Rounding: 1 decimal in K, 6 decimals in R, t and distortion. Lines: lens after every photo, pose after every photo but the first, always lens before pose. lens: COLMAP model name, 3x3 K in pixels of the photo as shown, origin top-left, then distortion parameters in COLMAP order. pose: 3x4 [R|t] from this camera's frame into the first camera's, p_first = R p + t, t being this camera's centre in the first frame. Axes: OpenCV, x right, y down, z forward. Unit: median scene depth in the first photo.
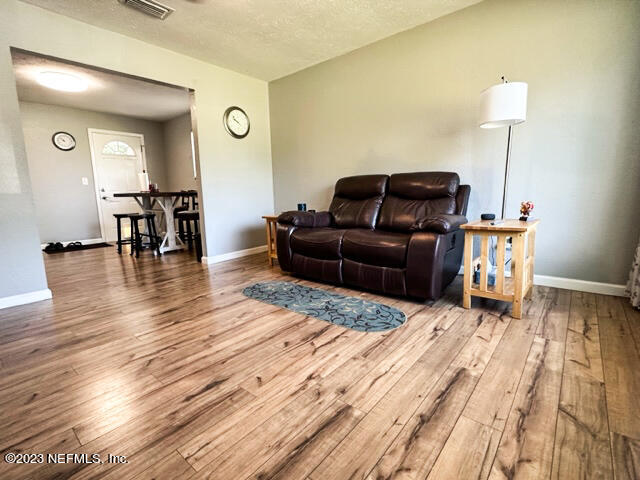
lens RADIAL K [[311.3, 0, 320.0], [0, 311.3, 240.0], [0, 0, 1]] dist [0.000396, -0.001258]
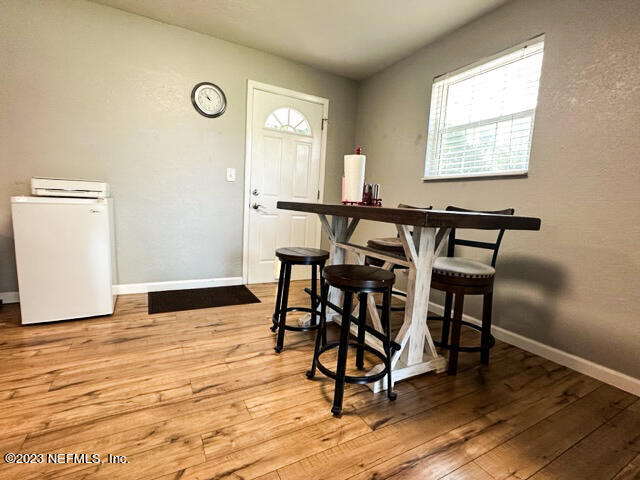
lens RADIAL K [[311.3, 0, 320.0], [0, 311.3, 240.0], [0, 0, 1]] dist [0.000396, -0.001258]
pose [[0.936453, 0.125131, -0.327717, -0.418132], [-0.138447, 0.990215, -0.017521, -0.087159], [0.322318, 0.061779, 0.944613, 0.545949]]
